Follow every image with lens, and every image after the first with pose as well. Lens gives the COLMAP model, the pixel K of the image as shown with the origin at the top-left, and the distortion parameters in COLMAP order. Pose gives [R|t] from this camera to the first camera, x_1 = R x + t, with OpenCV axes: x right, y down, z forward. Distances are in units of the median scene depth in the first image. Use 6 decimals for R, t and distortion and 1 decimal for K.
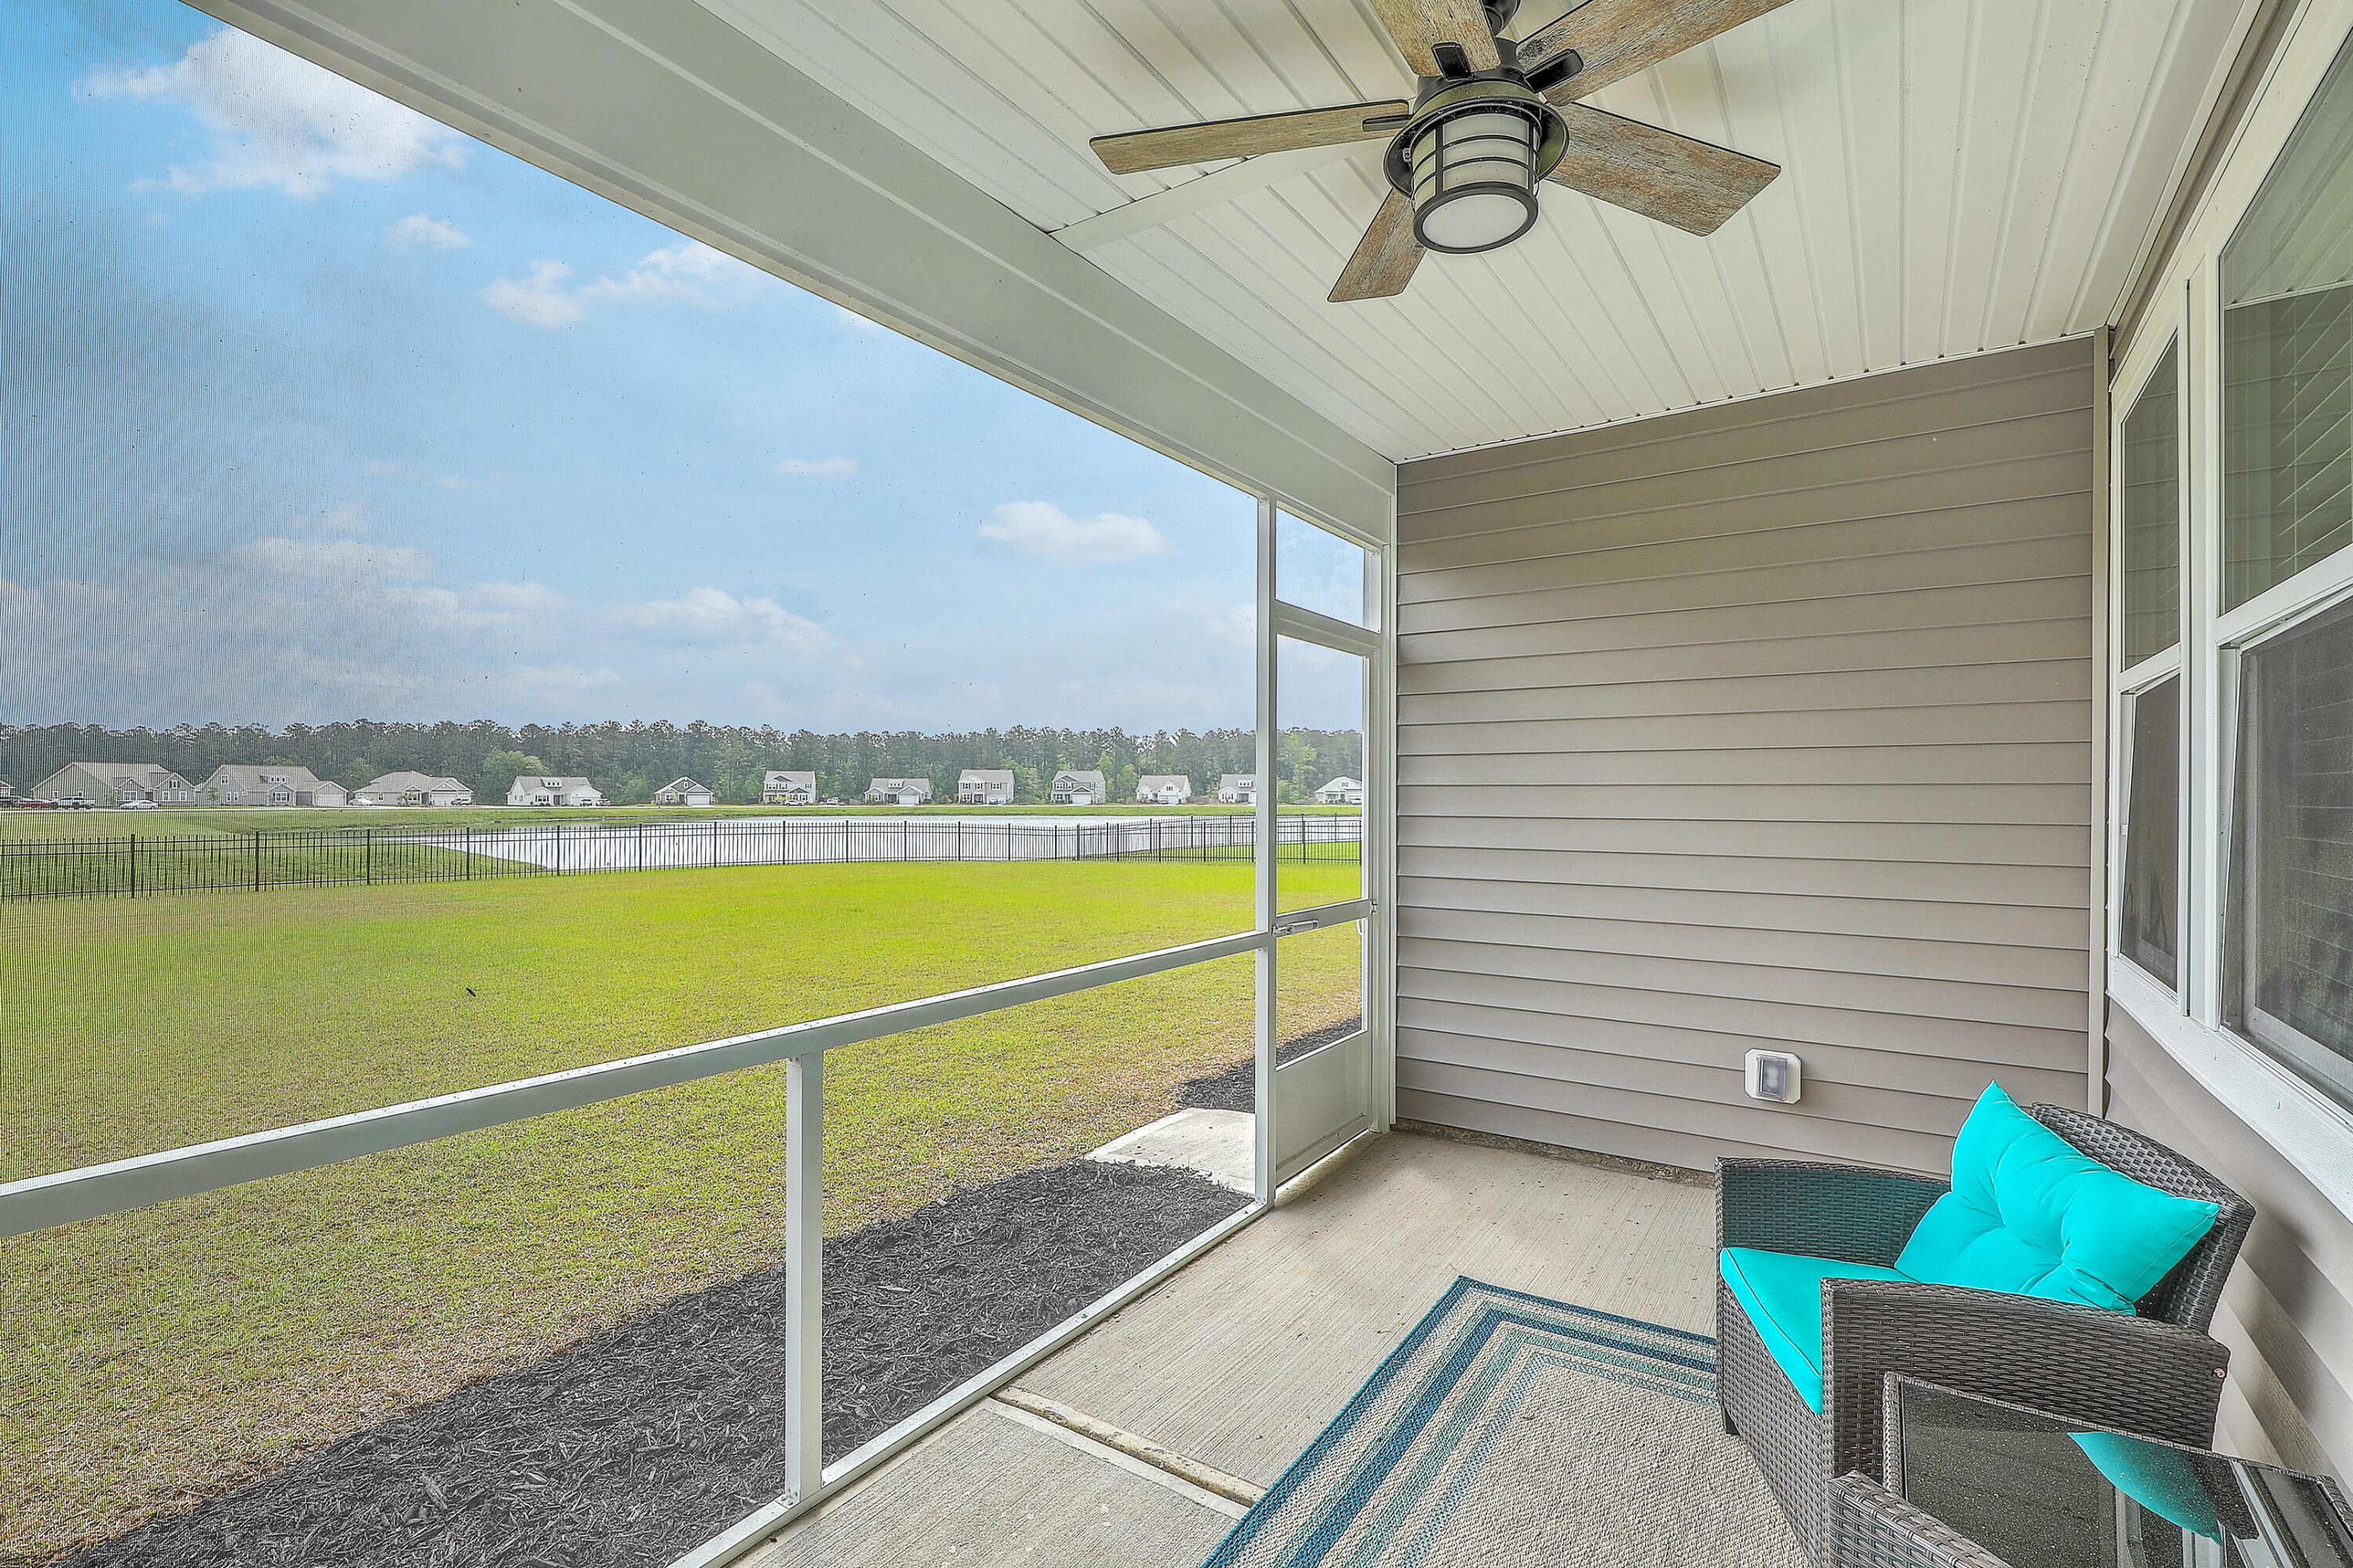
lens RADIAL K [[1082.9, 0, 1174.1], [0, 1082.9, 785.9], [0, 0, 1]] dist [-0.002019, -0.000109]
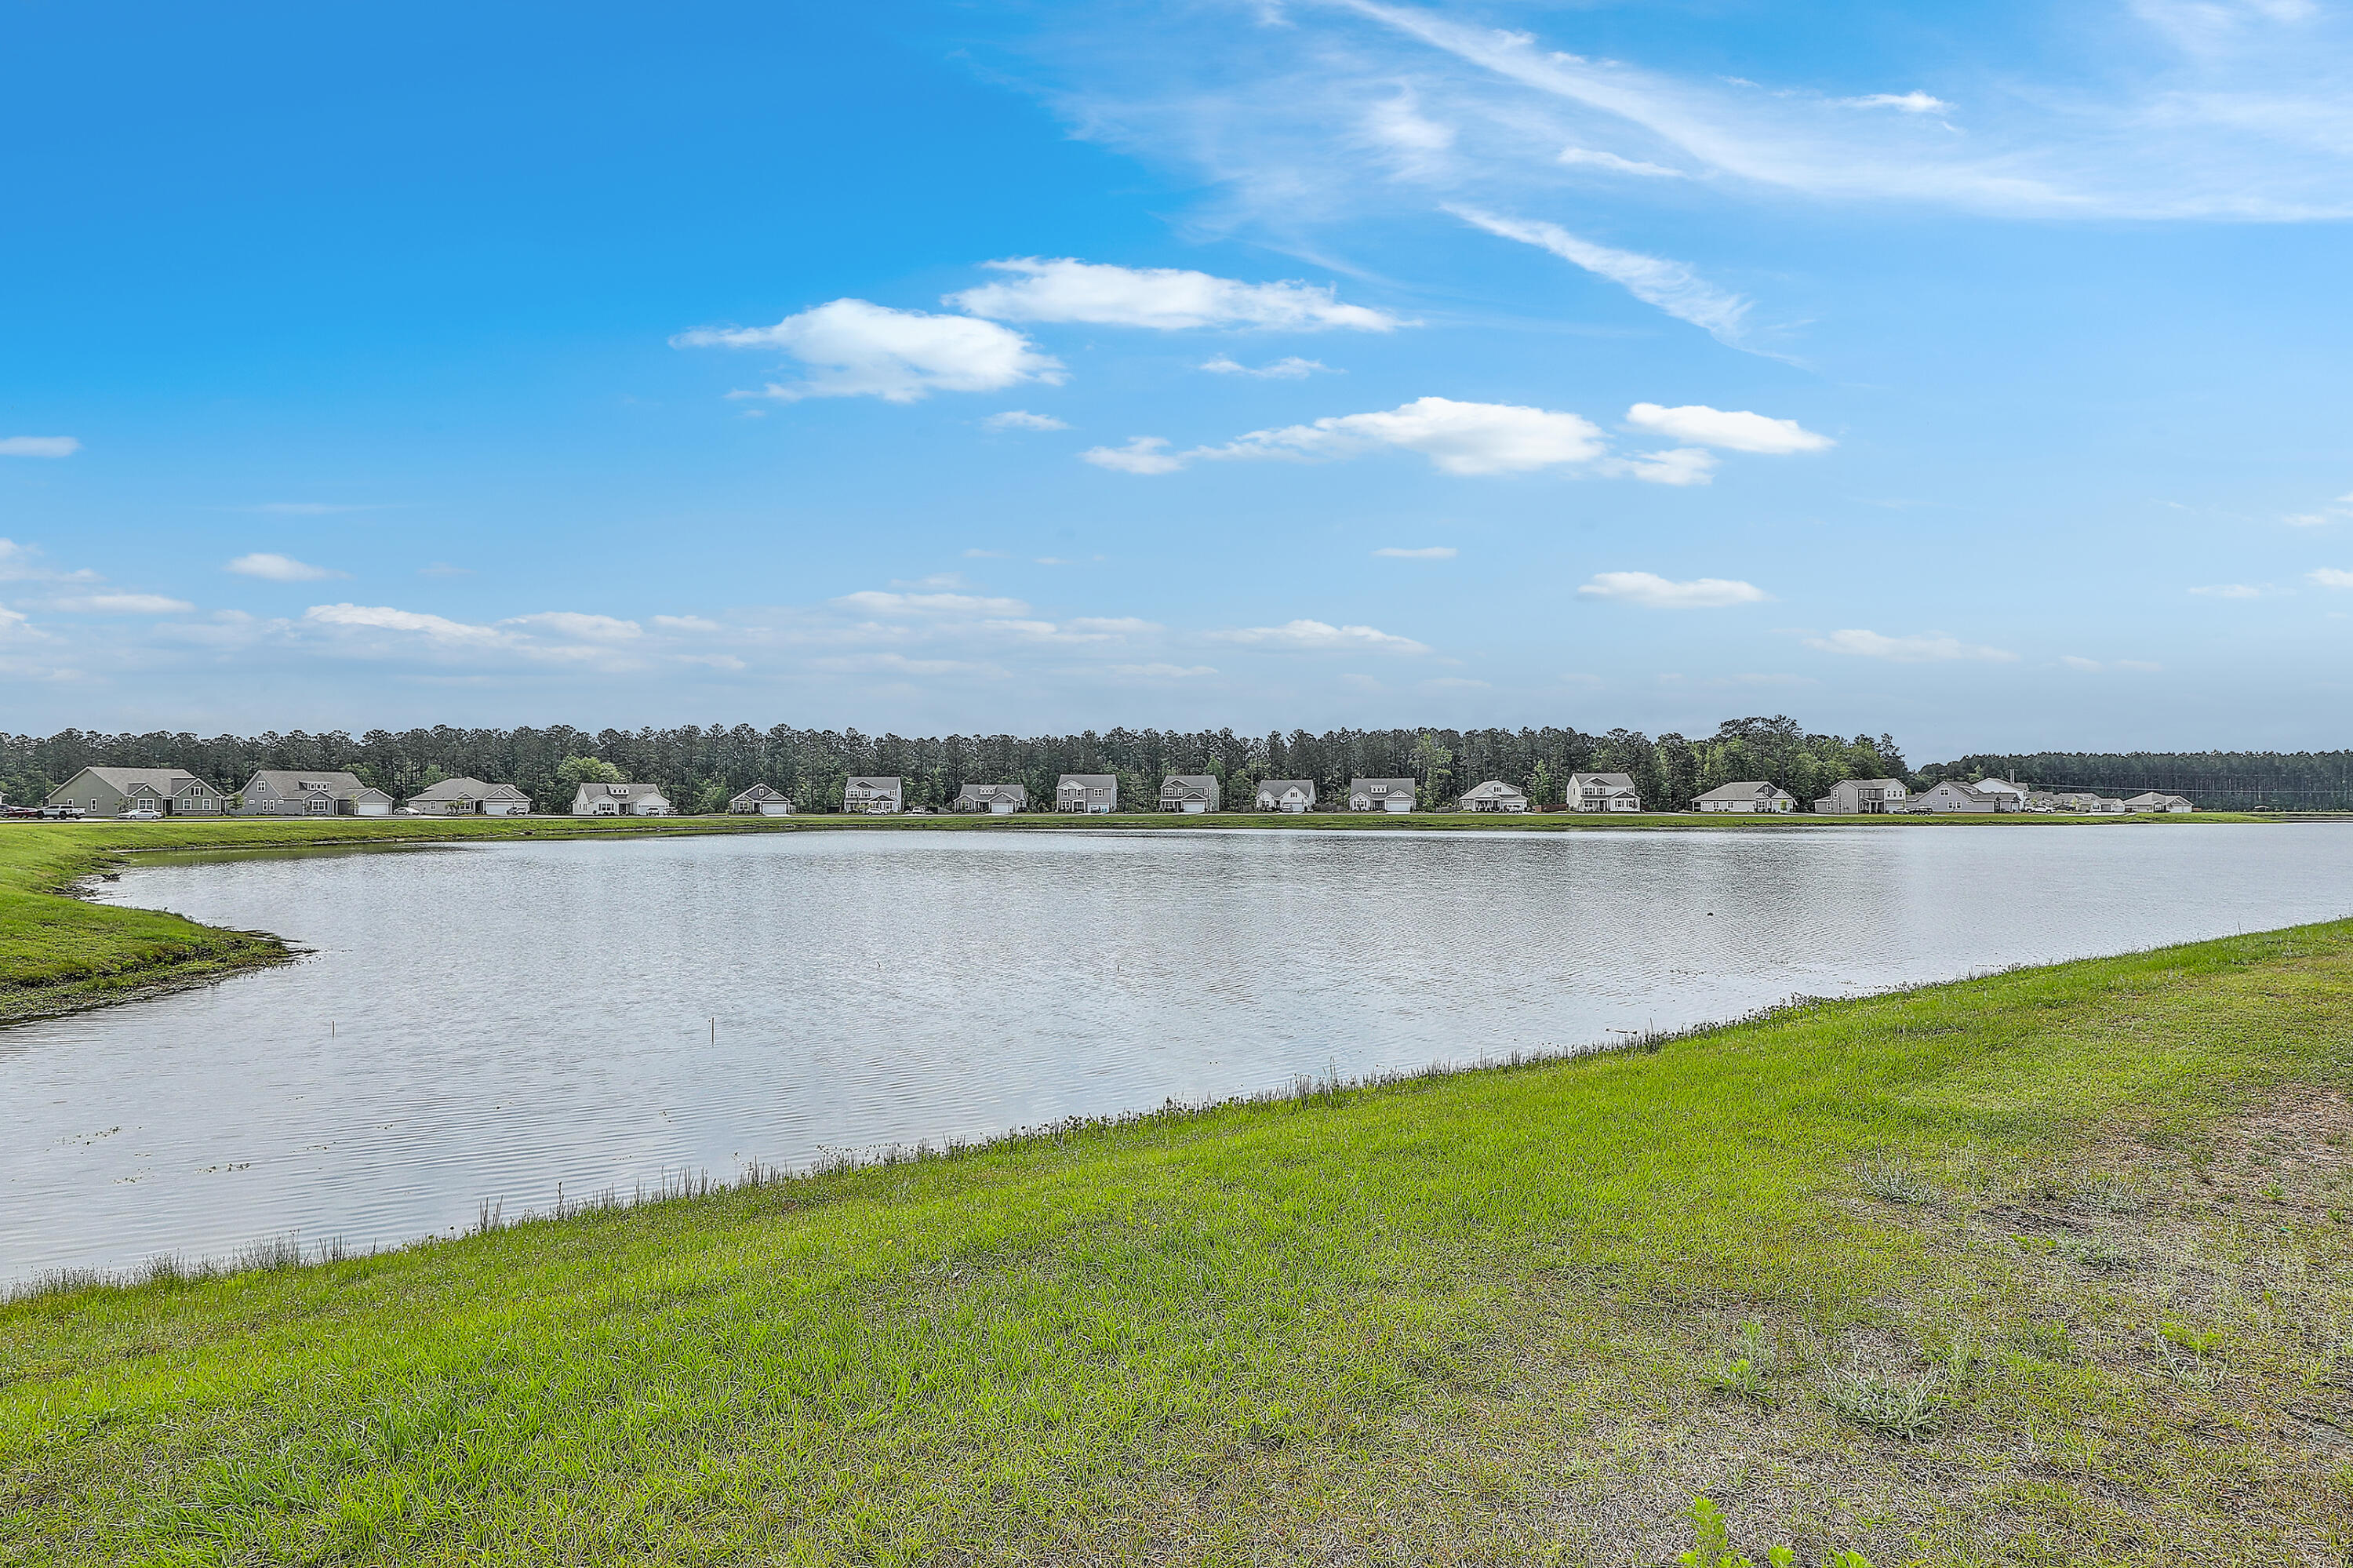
lens RADIAL K [[1082.9, 0, 1176.5], [0, 1082.9, 795.9], [0, 0, 1]] dist [-0.002019, -0.000109]
pose [[0.996891, -0.002282, -0.078766, -0.027222], [0.002321, 0.999997, 0.000406, 0.002228], [0.078765, -0.000587, 0.996893, 0.104767]]
